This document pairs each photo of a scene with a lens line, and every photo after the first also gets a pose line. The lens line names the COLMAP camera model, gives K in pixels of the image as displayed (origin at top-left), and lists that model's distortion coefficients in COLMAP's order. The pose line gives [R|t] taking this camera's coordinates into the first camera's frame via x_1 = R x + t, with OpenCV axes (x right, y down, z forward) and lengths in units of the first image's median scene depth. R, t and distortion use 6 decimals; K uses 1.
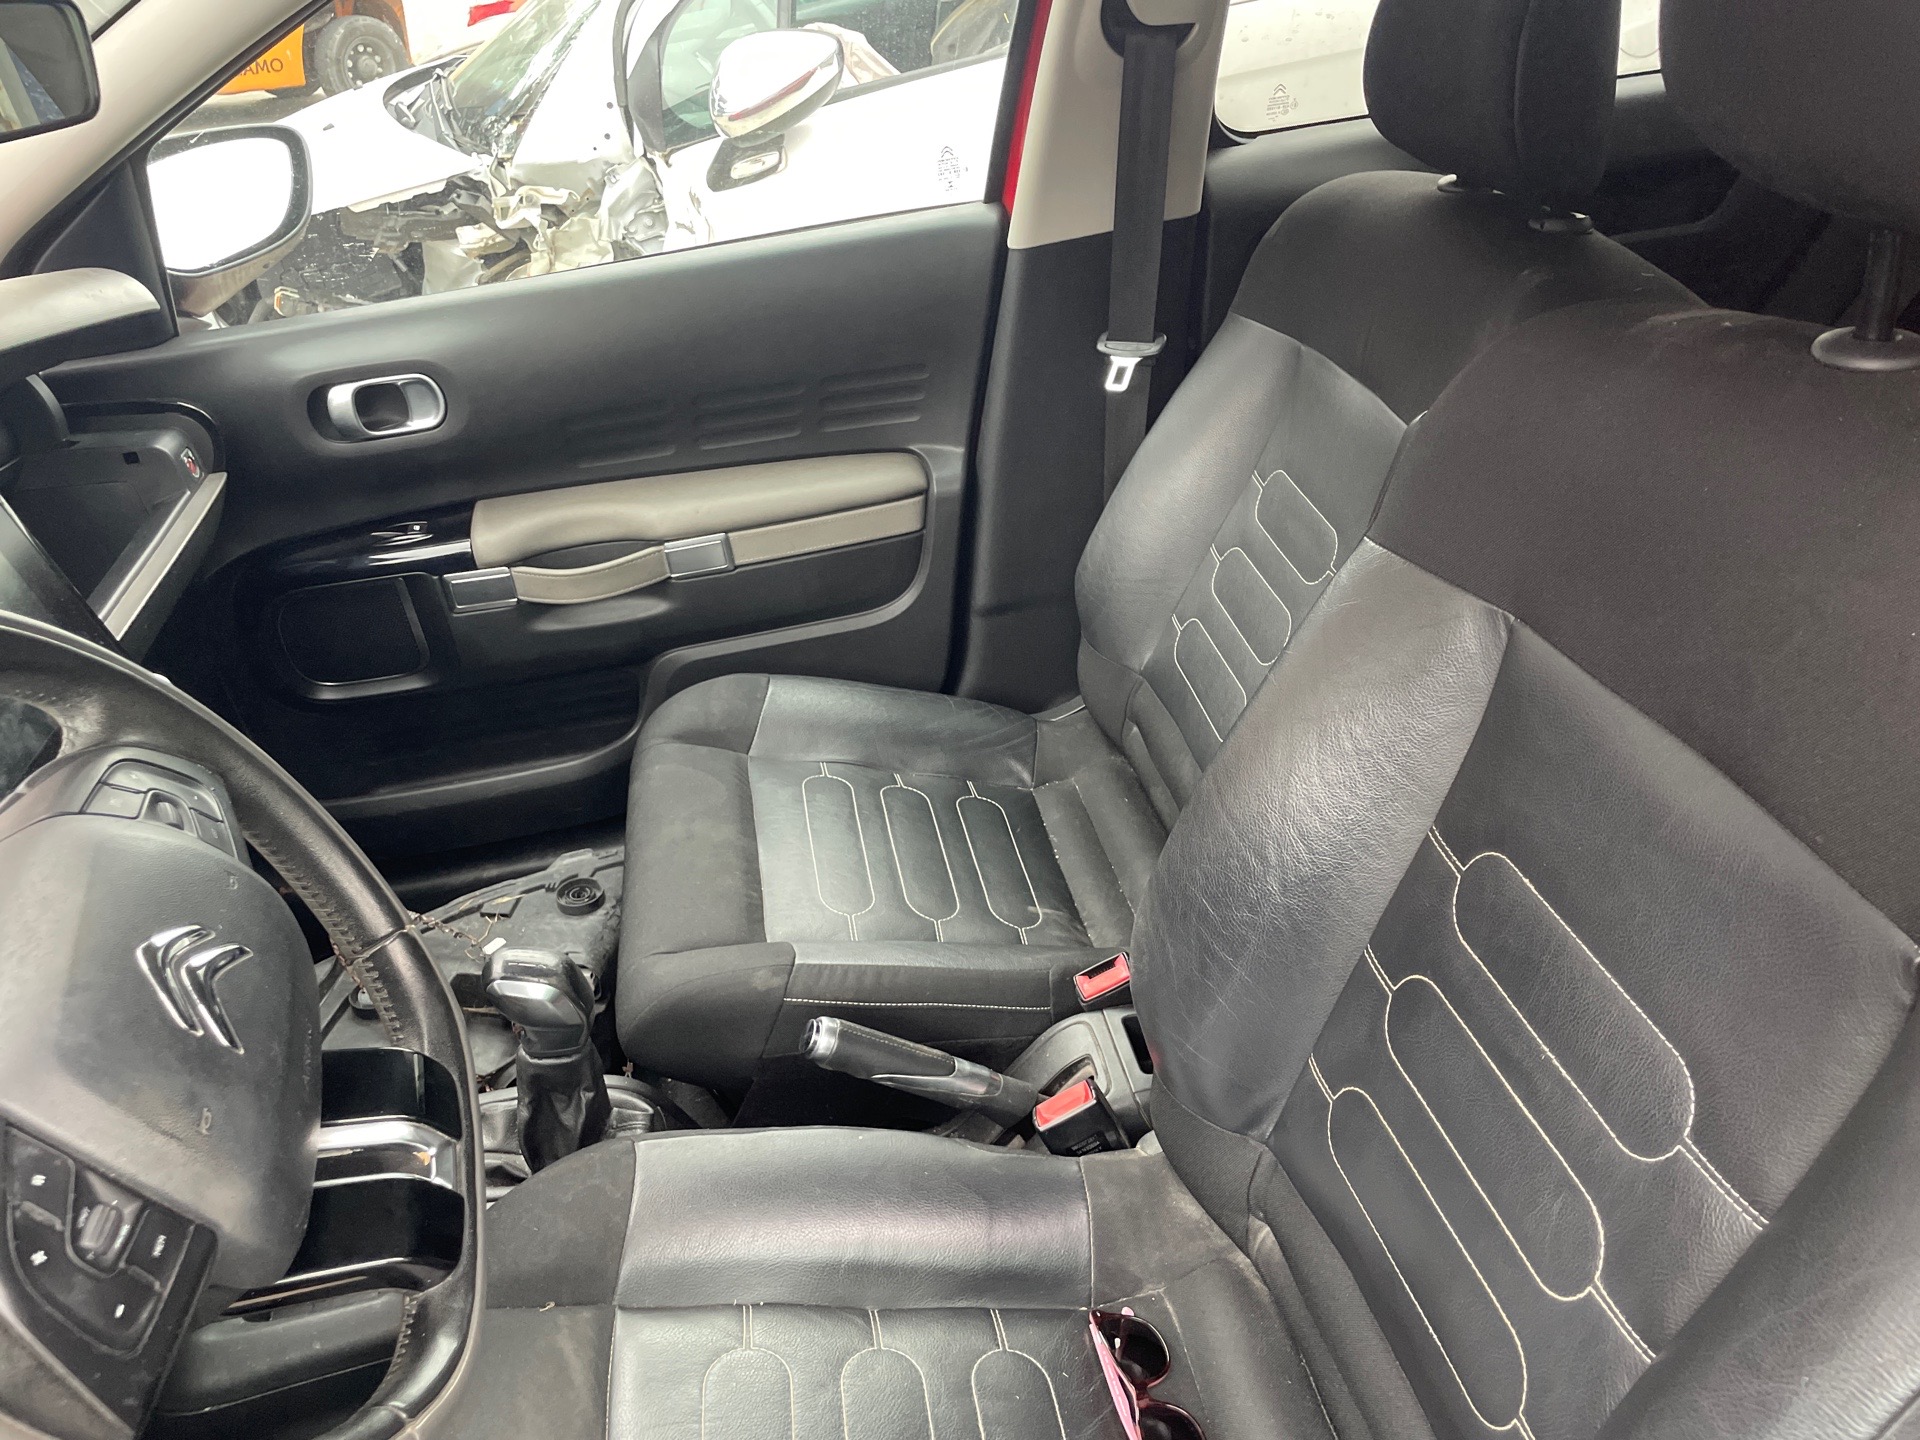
lens RADIAL K [[1452.1, 0, 975.1], [0, 1452.1, 717.6], [0, 0, 1]] dist [0.081967, -0.109918]
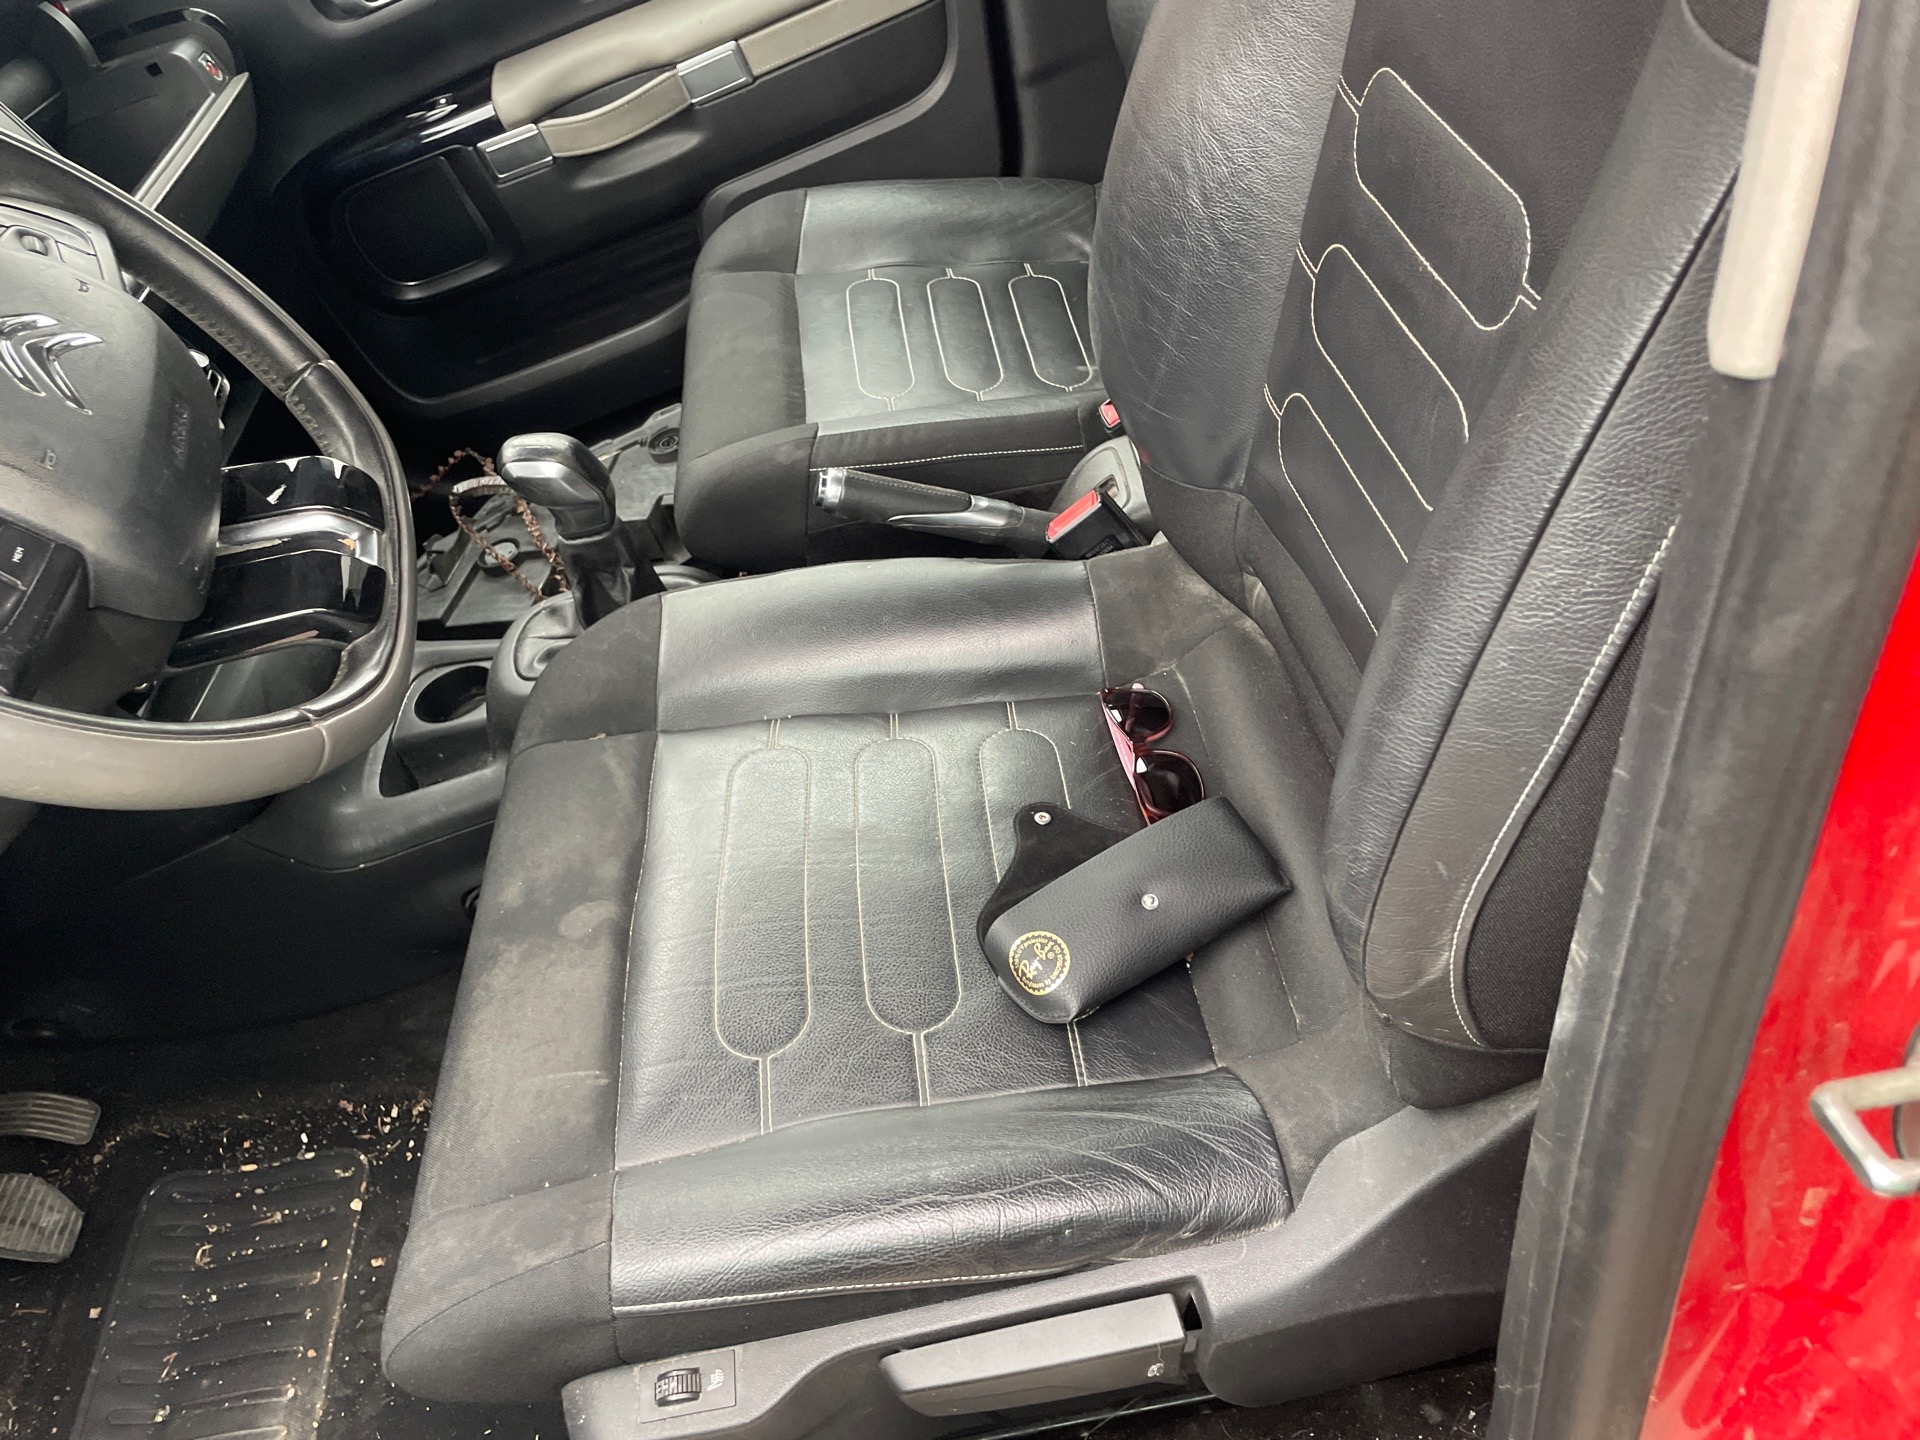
lens RADIAL K [[1456.6, 0, 941.4], [0, 1456.6, 699.9], [0, 0, 1]] dist [0.073966, -0.099586]
pose [[0.968171, -0.122041, -0.218521, 0.122849], [0.168740, 0.963087, 0.209740, 0.114189], [0.184858, -0.239938, 0.953025, 0.005411]]
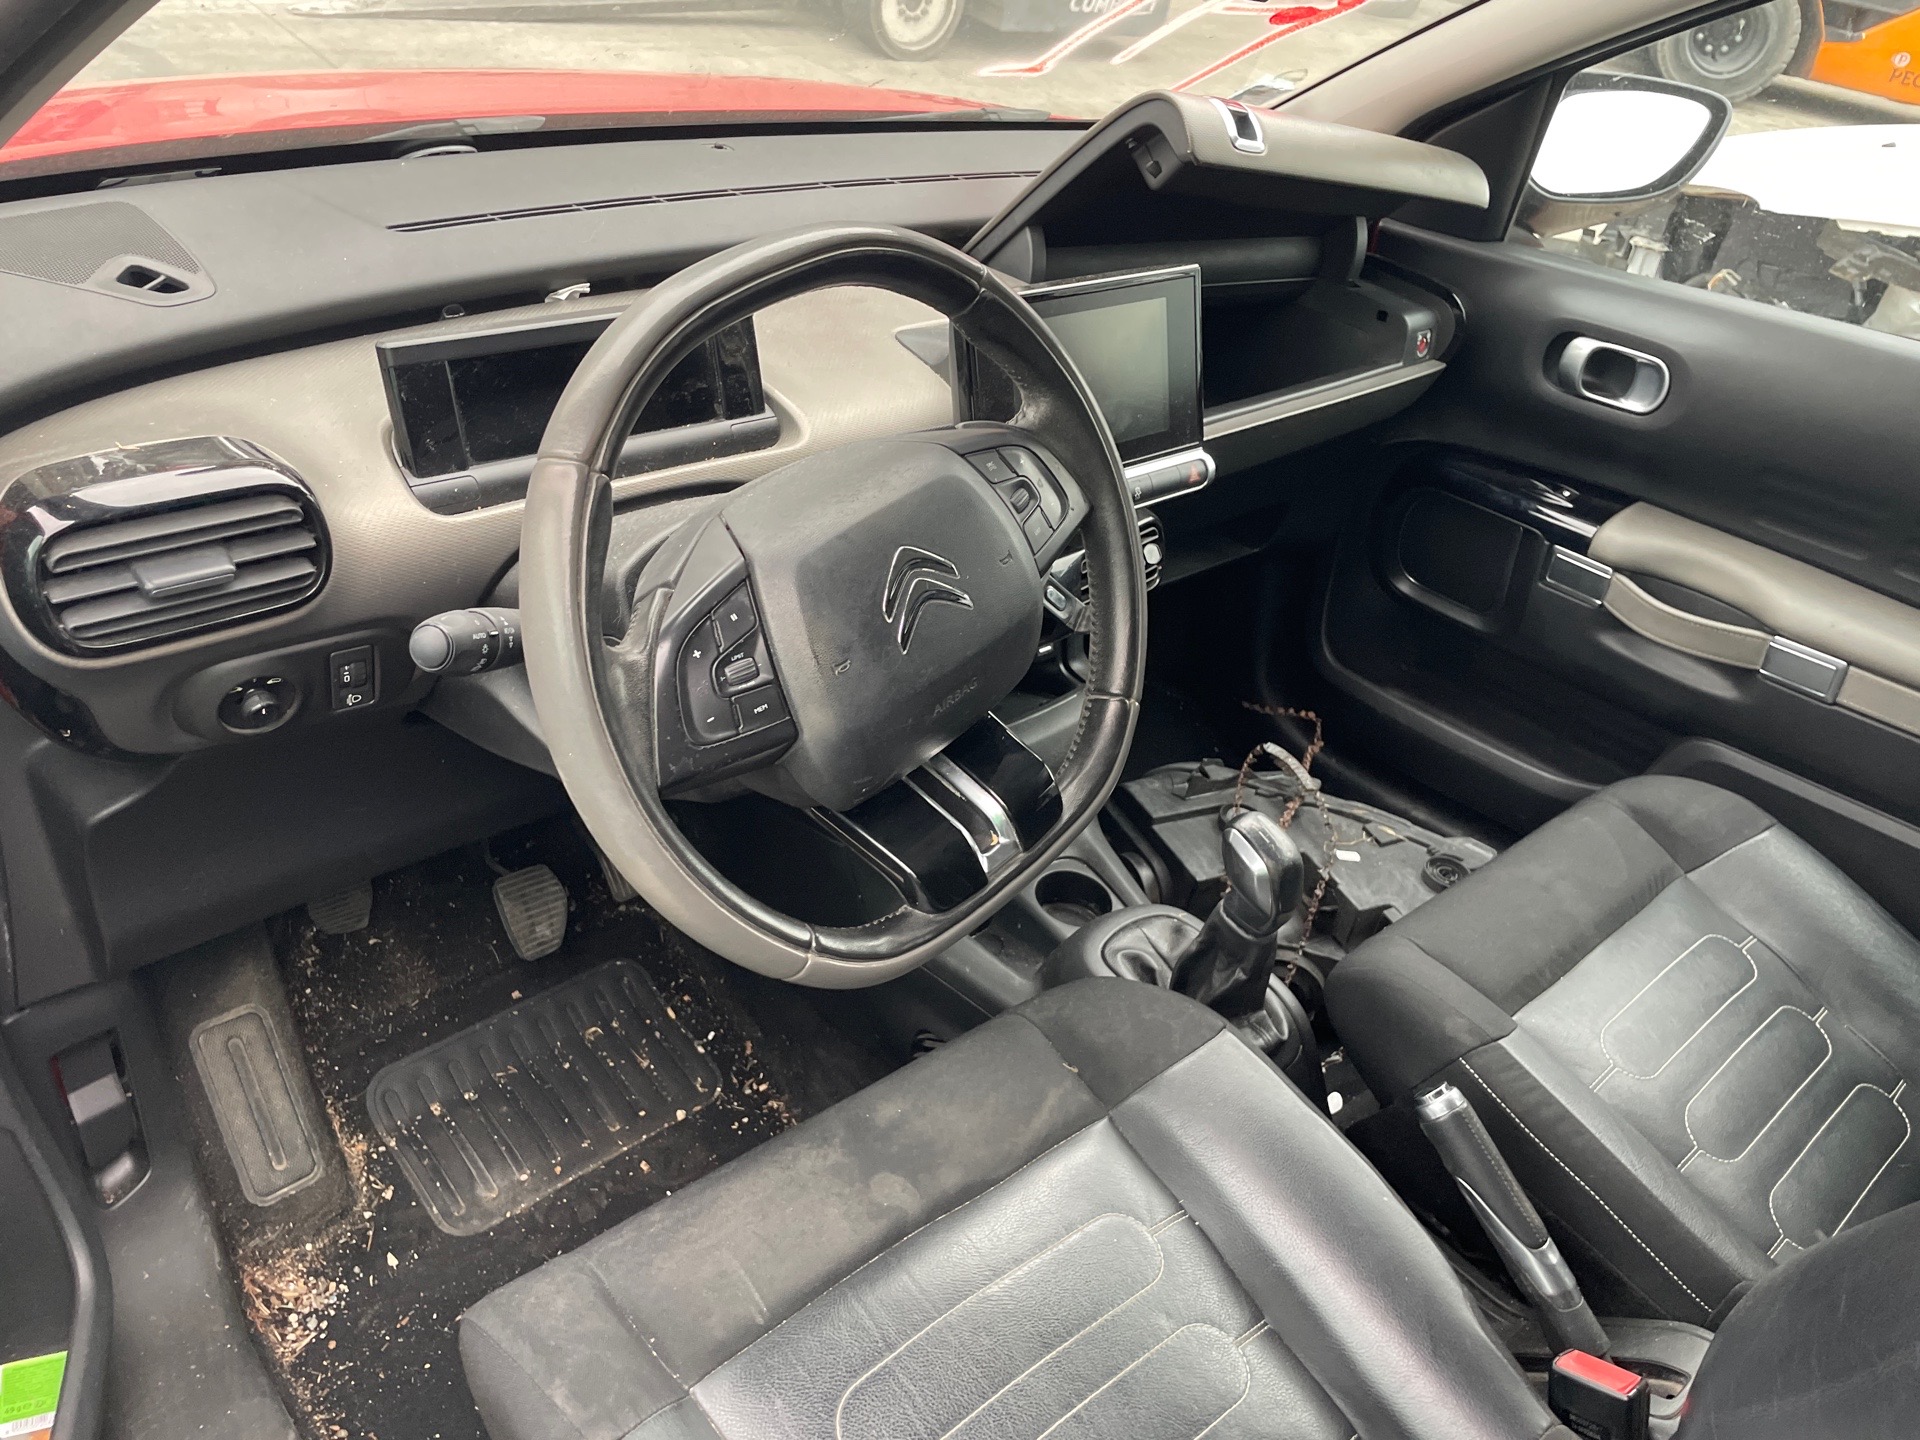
lens RADIAL K [[1455.3, 0, 954.4], [0, 1455.3, 701.9], [0, 0, 1]] dist [0.084089, -0.118773]
pose [[0.511089, 0.558491, -0.653358, 0.147914], [-0.556258, 0.794404, 0.243925, -0.029802], [0.655260, 0.238768, 0.716676, 0.039223]]
